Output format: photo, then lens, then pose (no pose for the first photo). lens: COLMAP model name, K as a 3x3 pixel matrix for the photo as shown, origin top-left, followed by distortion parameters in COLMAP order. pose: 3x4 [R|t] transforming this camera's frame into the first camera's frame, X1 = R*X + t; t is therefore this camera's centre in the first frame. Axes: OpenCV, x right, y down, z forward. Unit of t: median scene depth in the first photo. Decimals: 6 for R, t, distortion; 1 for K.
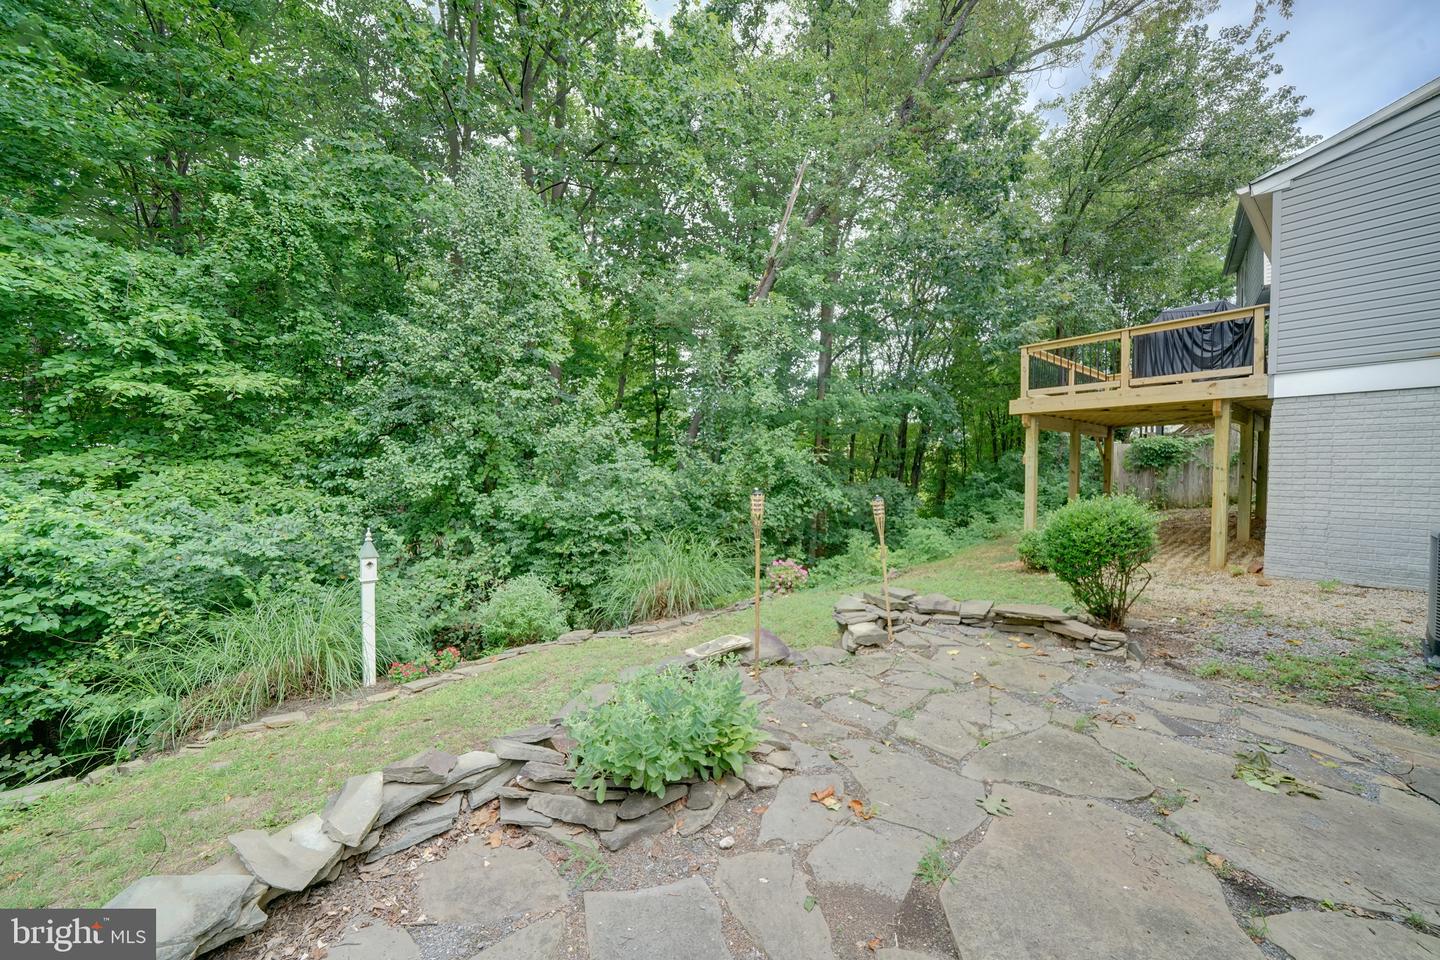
lens RADIAL K [[501.6, 0, 708.6], [0, 501.6, 485.5], [0, 0, 1]] dist [-0.027009, 0.003183]
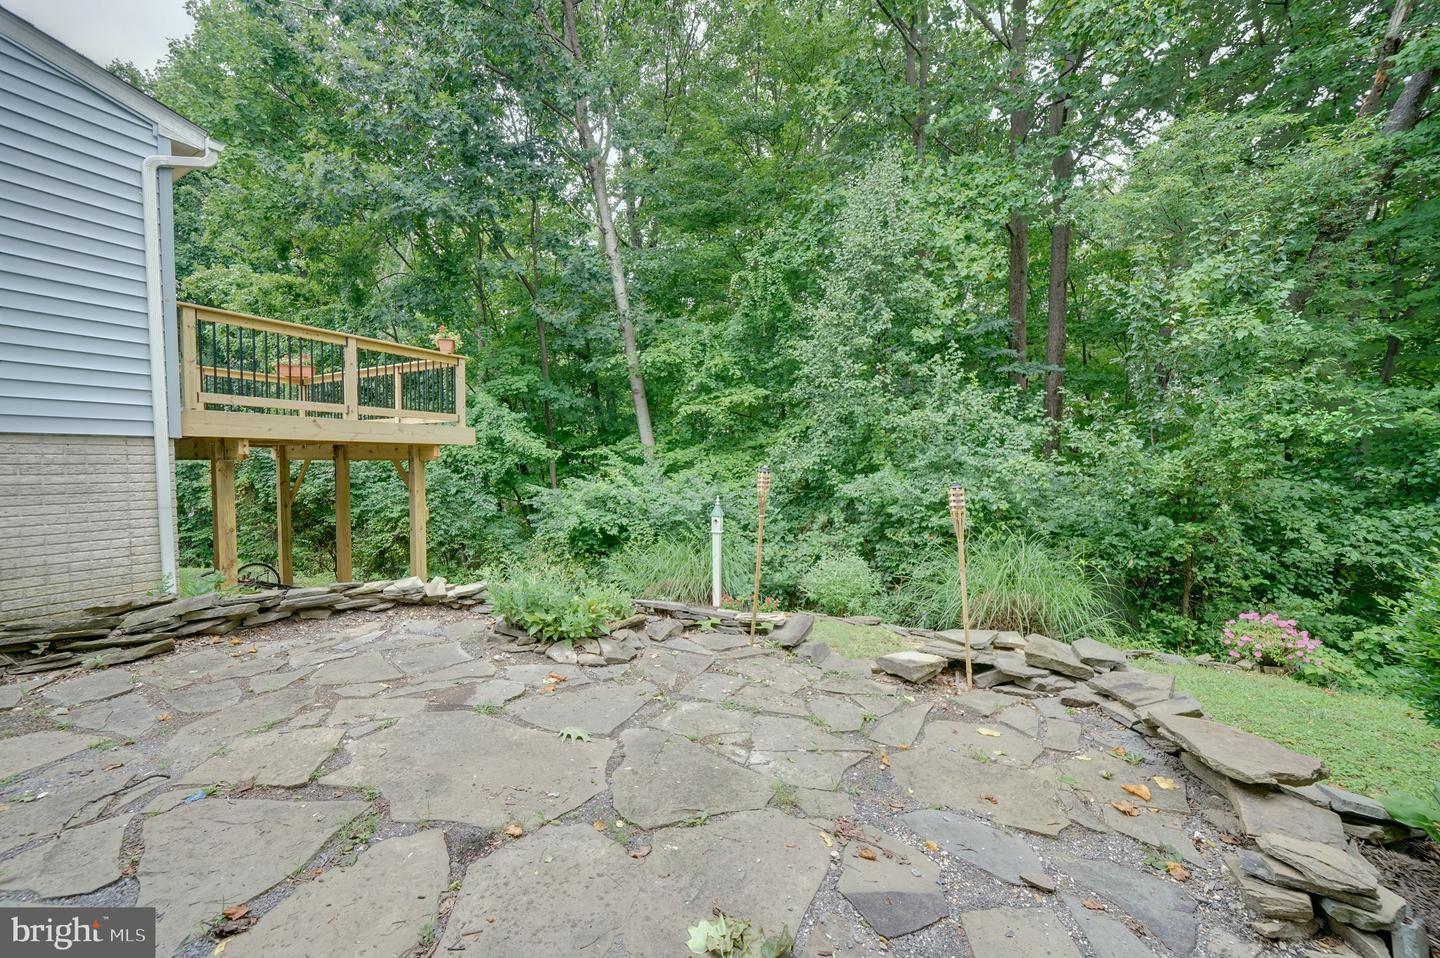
lens RADIAL K [[545.6, 0, 708.6], [0, 545.6, 486.9], [0, 0, 1]] dist [-0.012711, 0.000217]
pose [[0.439382, 0.042170, -0.897310, 0.848721], [-0.029637, 0.999034, 0.032439, 0.010281], [0.897811, 0.012341, 0.440207, 0.336093]]
